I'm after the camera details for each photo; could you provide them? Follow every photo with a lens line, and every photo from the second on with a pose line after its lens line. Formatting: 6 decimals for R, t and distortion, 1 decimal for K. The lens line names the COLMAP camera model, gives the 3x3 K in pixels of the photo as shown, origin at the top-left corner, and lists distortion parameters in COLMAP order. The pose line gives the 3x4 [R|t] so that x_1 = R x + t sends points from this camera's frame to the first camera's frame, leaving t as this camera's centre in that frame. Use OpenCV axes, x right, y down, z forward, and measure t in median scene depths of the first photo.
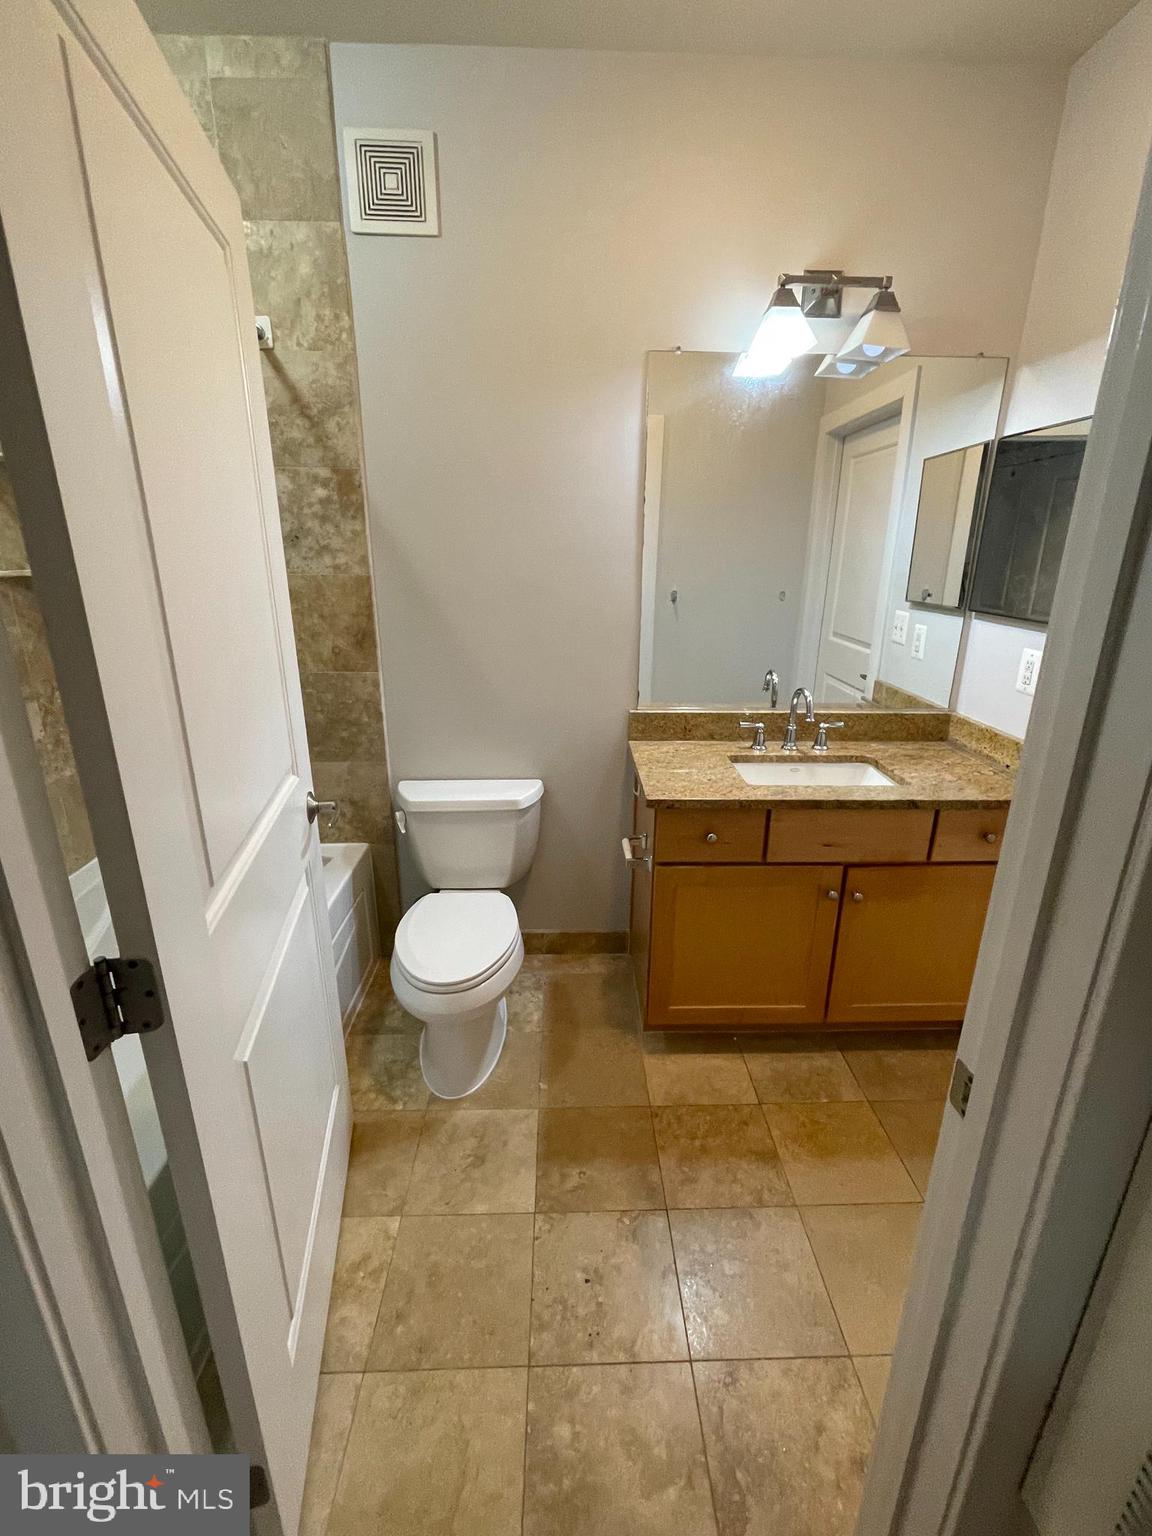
lens RADIAL K [[670.9, 0, 583.8], [0, 670.9, 769.8], [0, 0, 1]] dist [-0.002651, -0.000316]
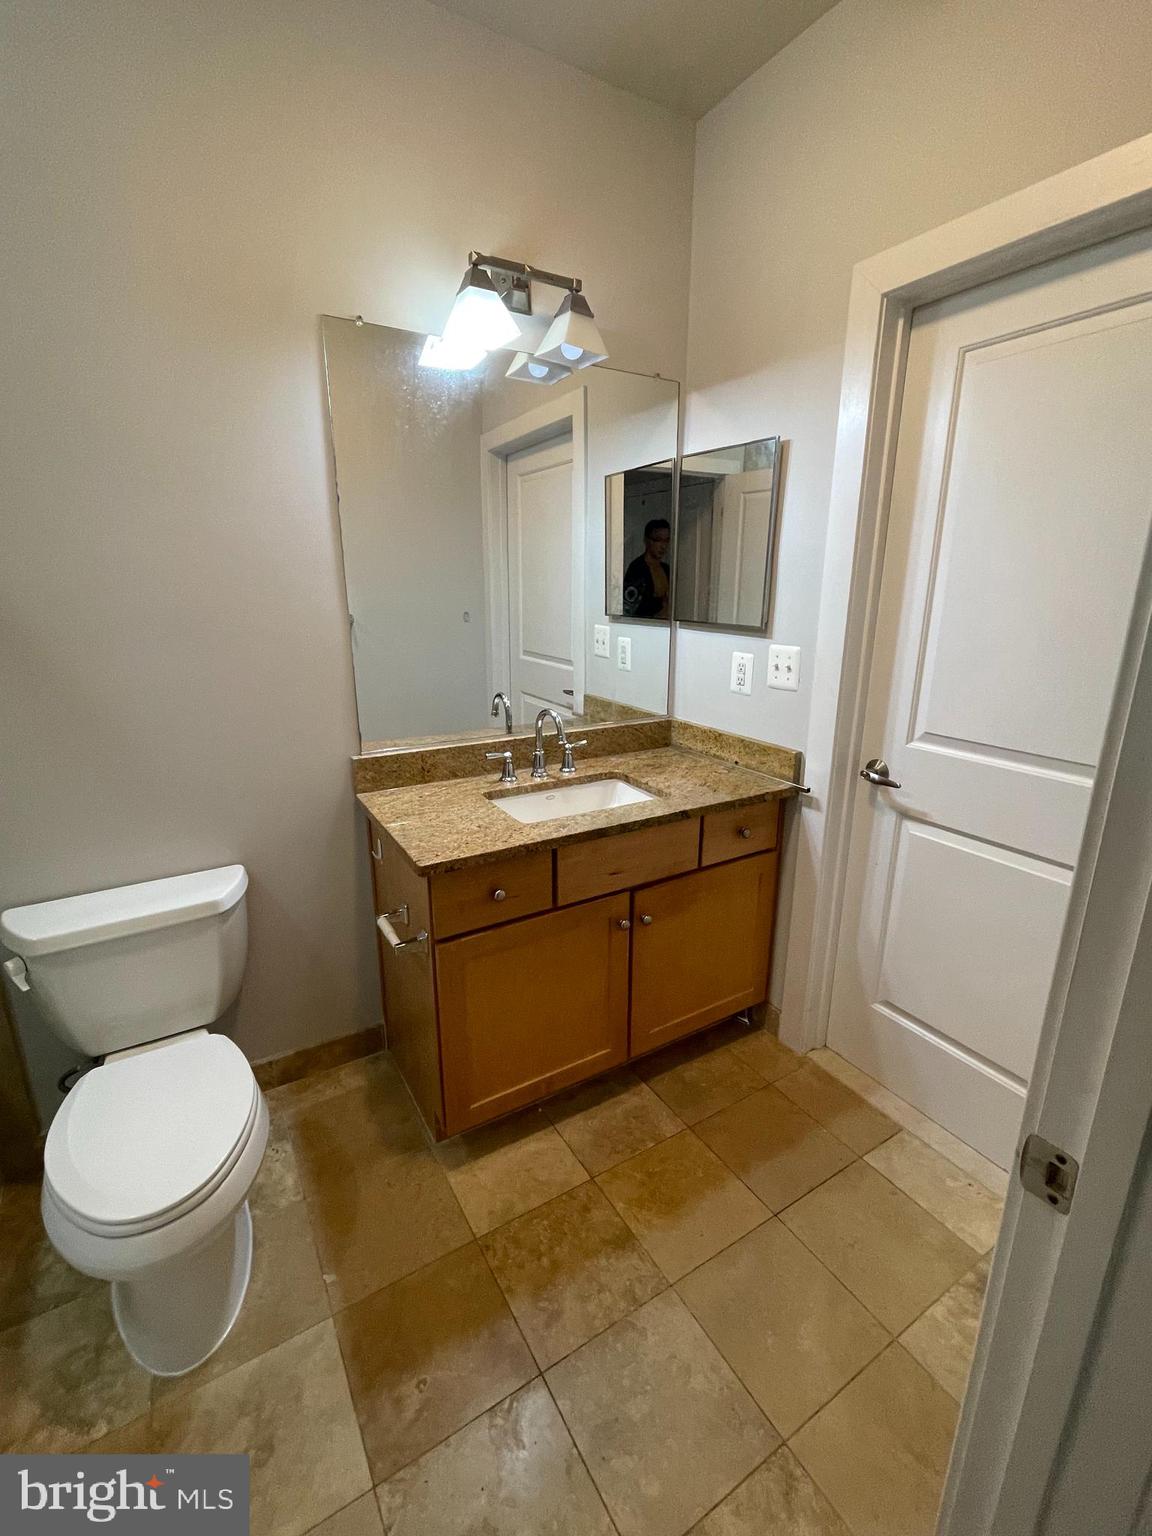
lens RADIAL K [[670.9, 0, 583.8], [0, 670.9, 769.8], [0, 0, 1]] dist [-0.002651, -0.000316]
pose [[0.867807, -0.140094, 0.476744, -0.083752], [0.158353, 0.987381, 0.001901, -0.033296], [-0.470994, 0.073844, 0.879040, 0.172161]]
